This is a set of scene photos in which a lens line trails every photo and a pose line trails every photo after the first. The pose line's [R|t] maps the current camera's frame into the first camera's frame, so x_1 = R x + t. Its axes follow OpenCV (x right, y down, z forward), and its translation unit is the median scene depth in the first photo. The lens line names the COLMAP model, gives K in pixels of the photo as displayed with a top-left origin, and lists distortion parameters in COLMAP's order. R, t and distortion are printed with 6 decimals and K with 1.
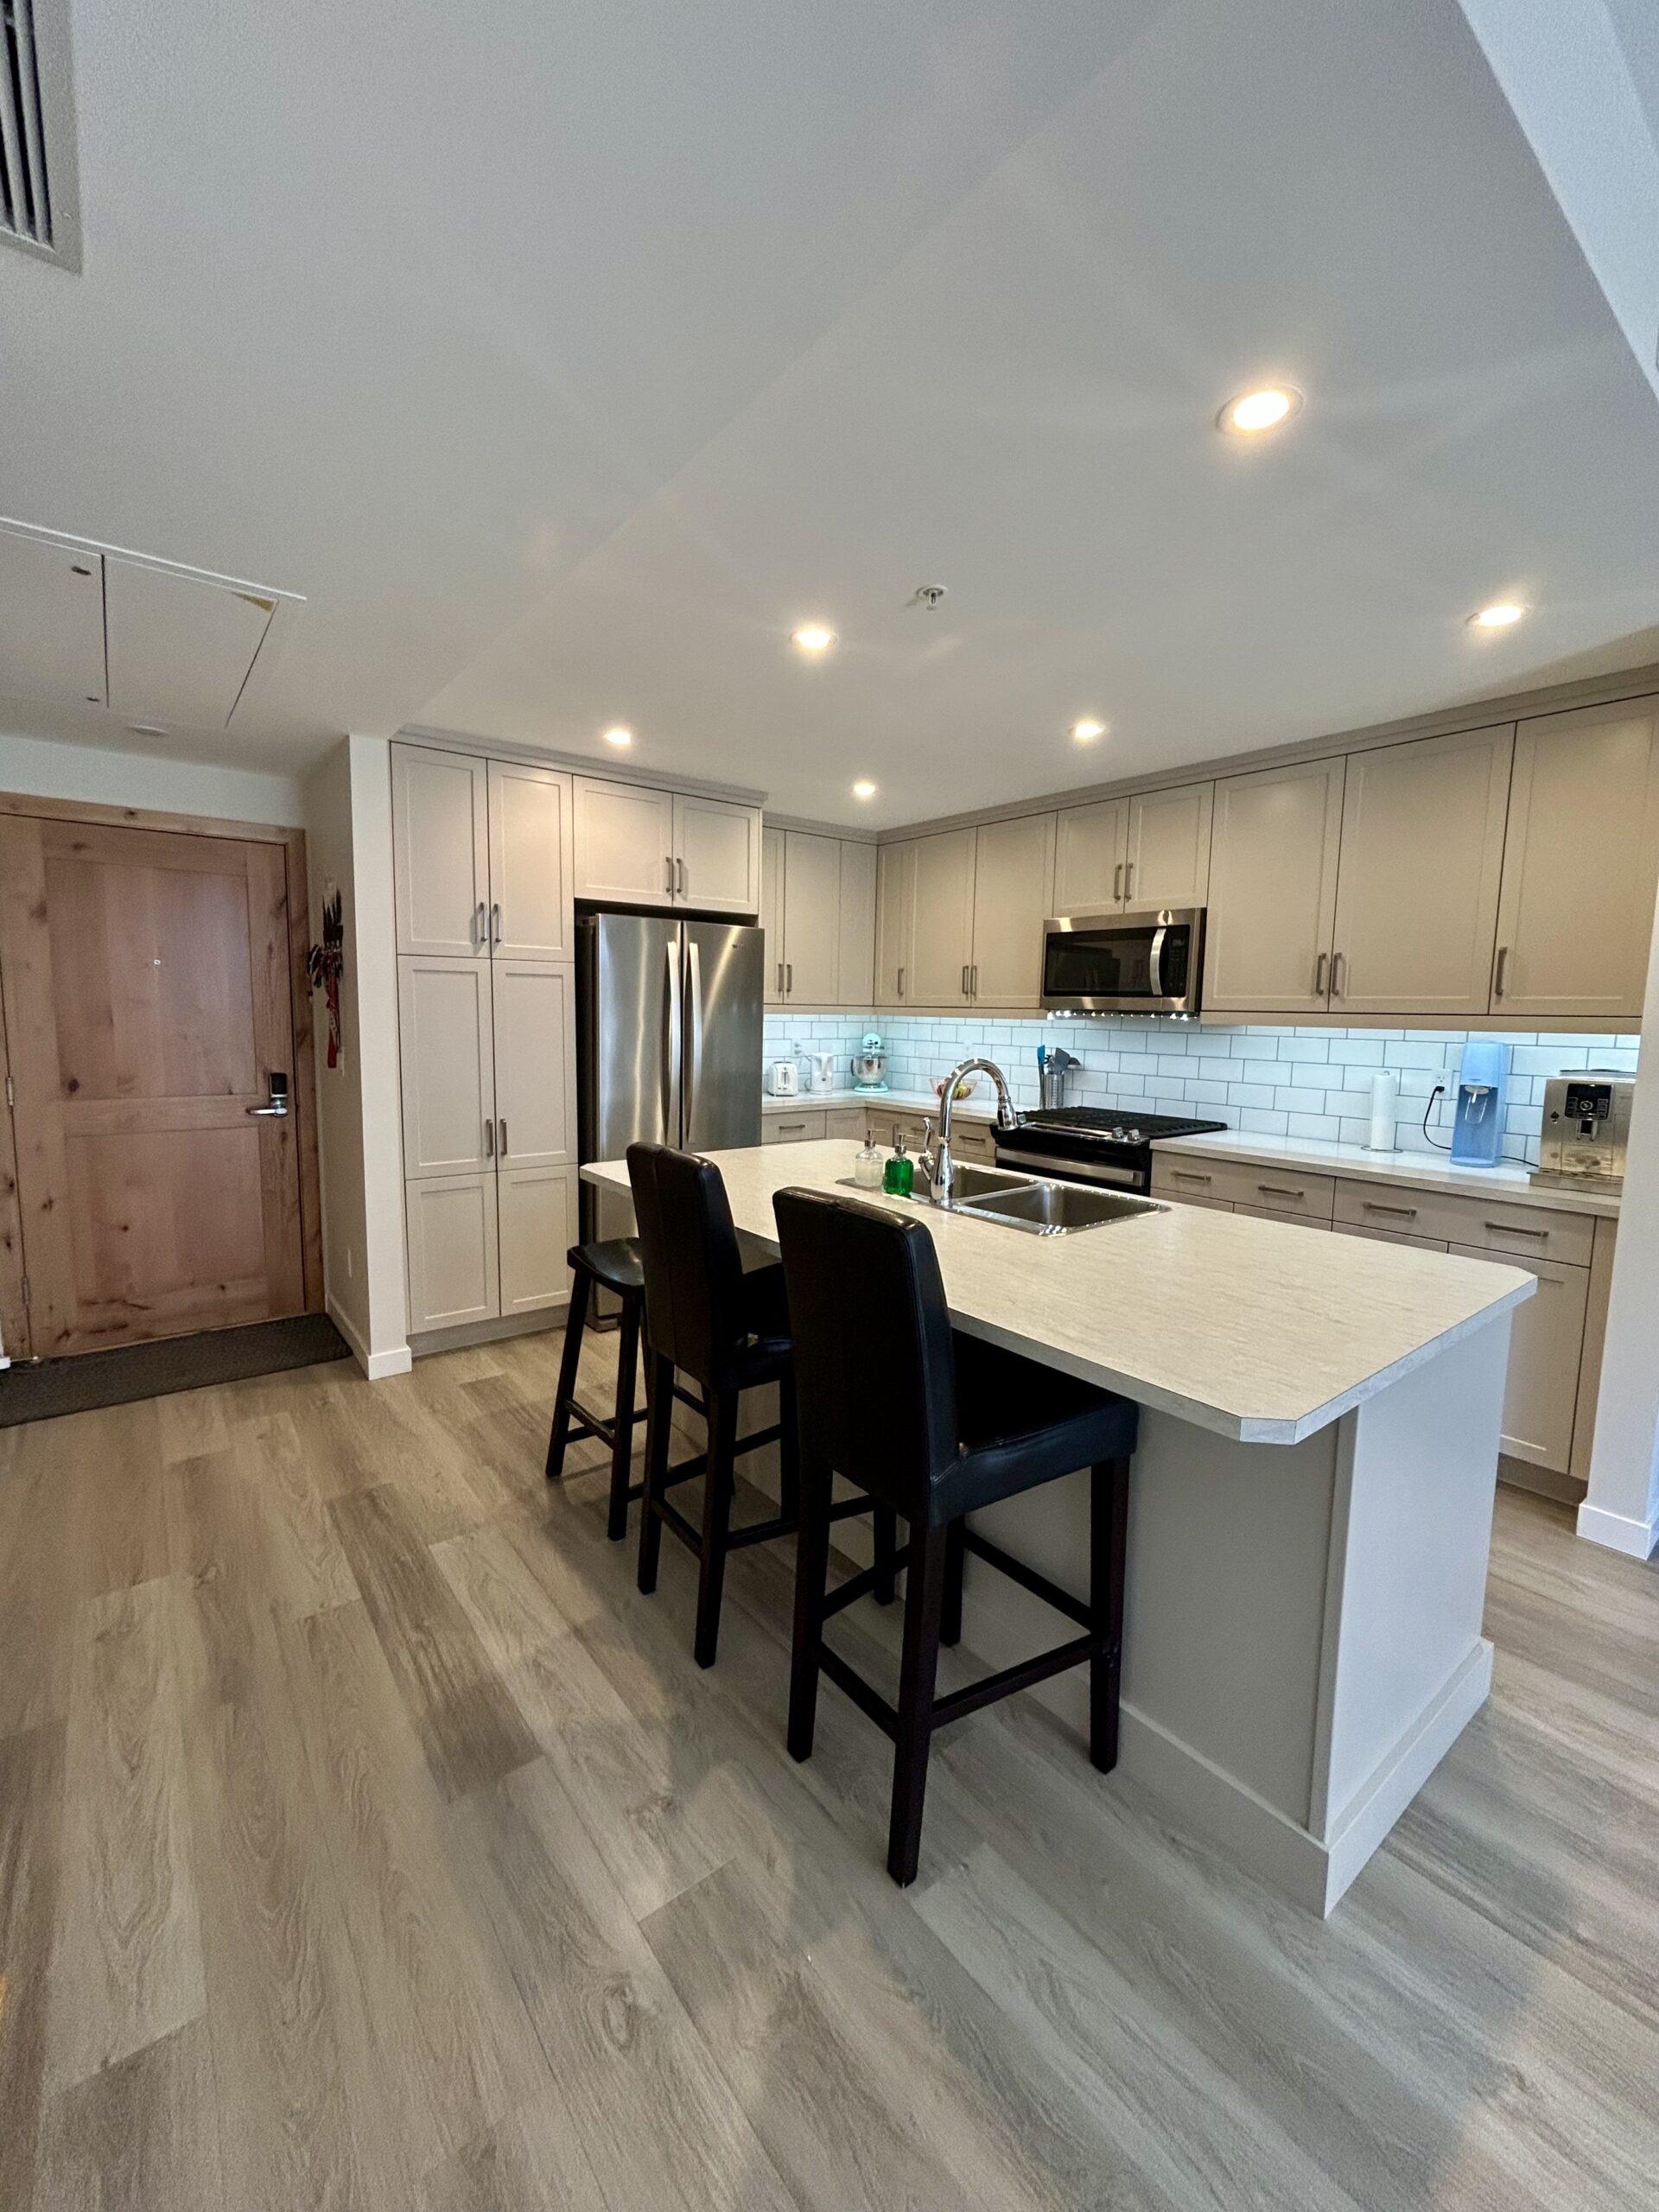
lens RADIAL K [[904.3, 0, 836.9], [0, 904.3, 1098.6], [0, 0, 1]] dist [0.000709, 0.000300]
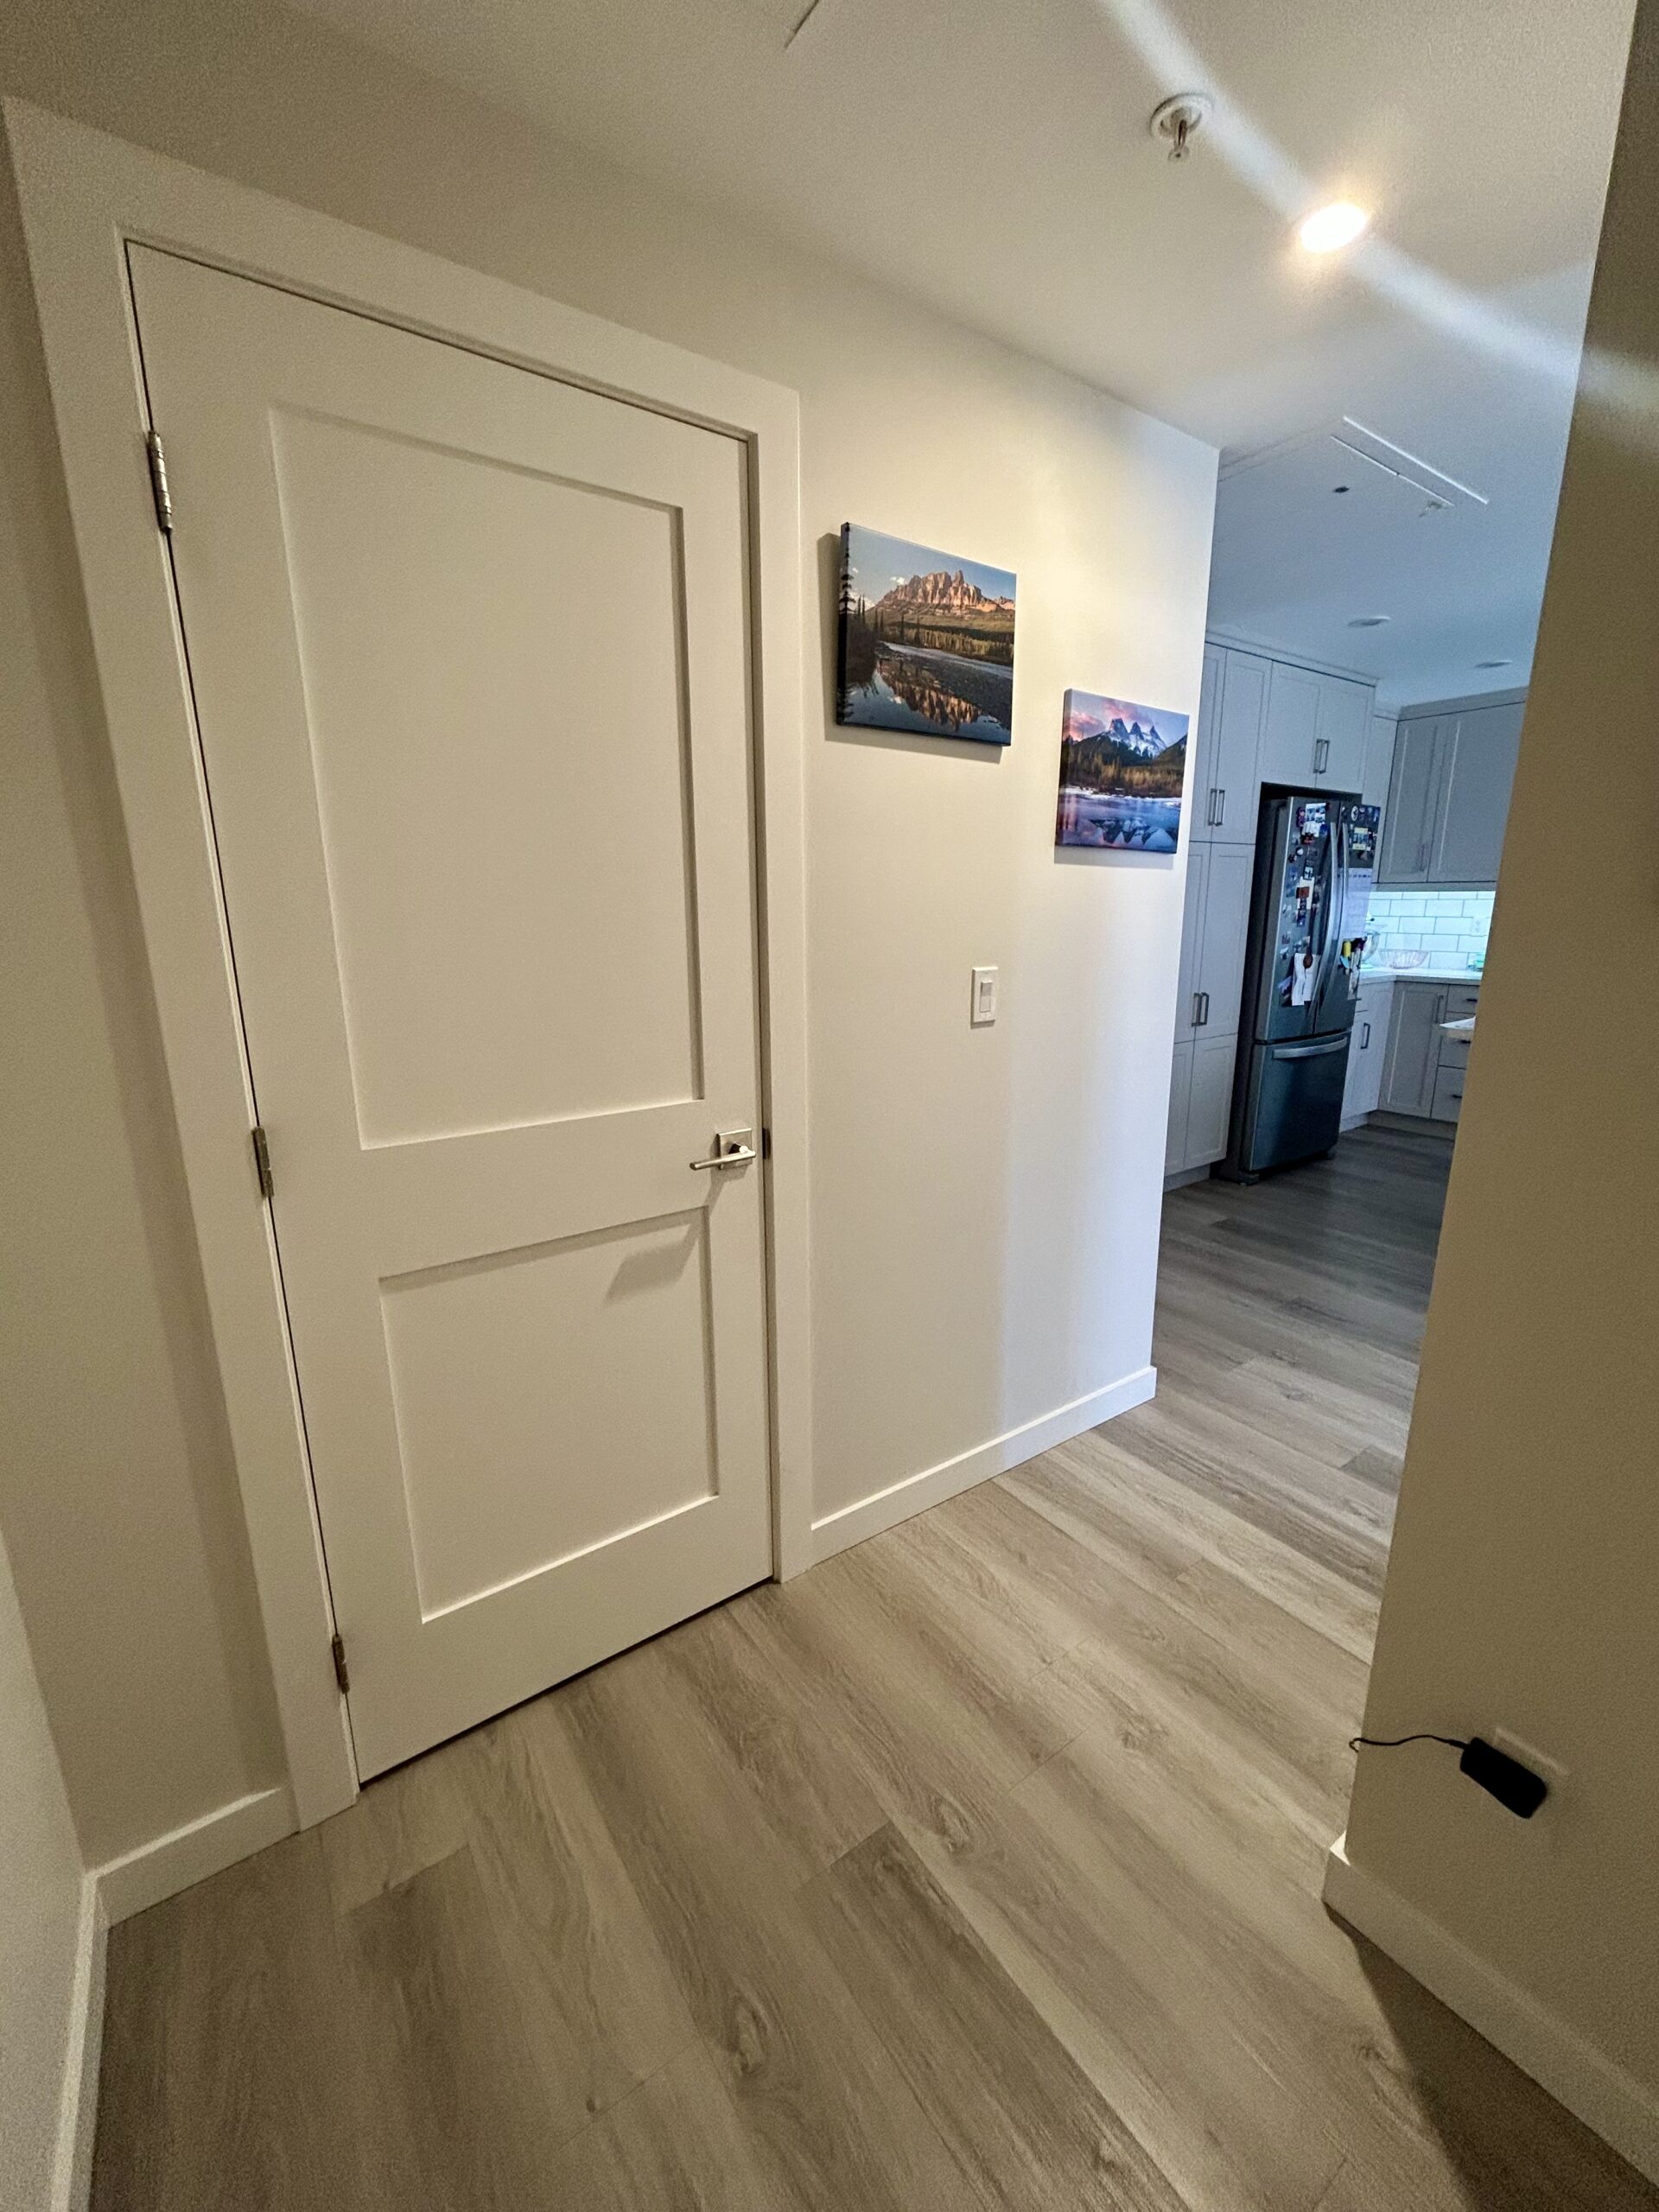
lens RADIAL K [[904.3, 0, 831.8], [0, 904.3, 1105.5], [0, 0, 1]] dist [0.000709, 0.000300]
pose [[0.998238, -0.009272, -0.058613, -0.849663], [0.016506, 0.992124, 0.124164, 0.017687], [0.057000, -0.124912, 0.990529, -0.147376]]
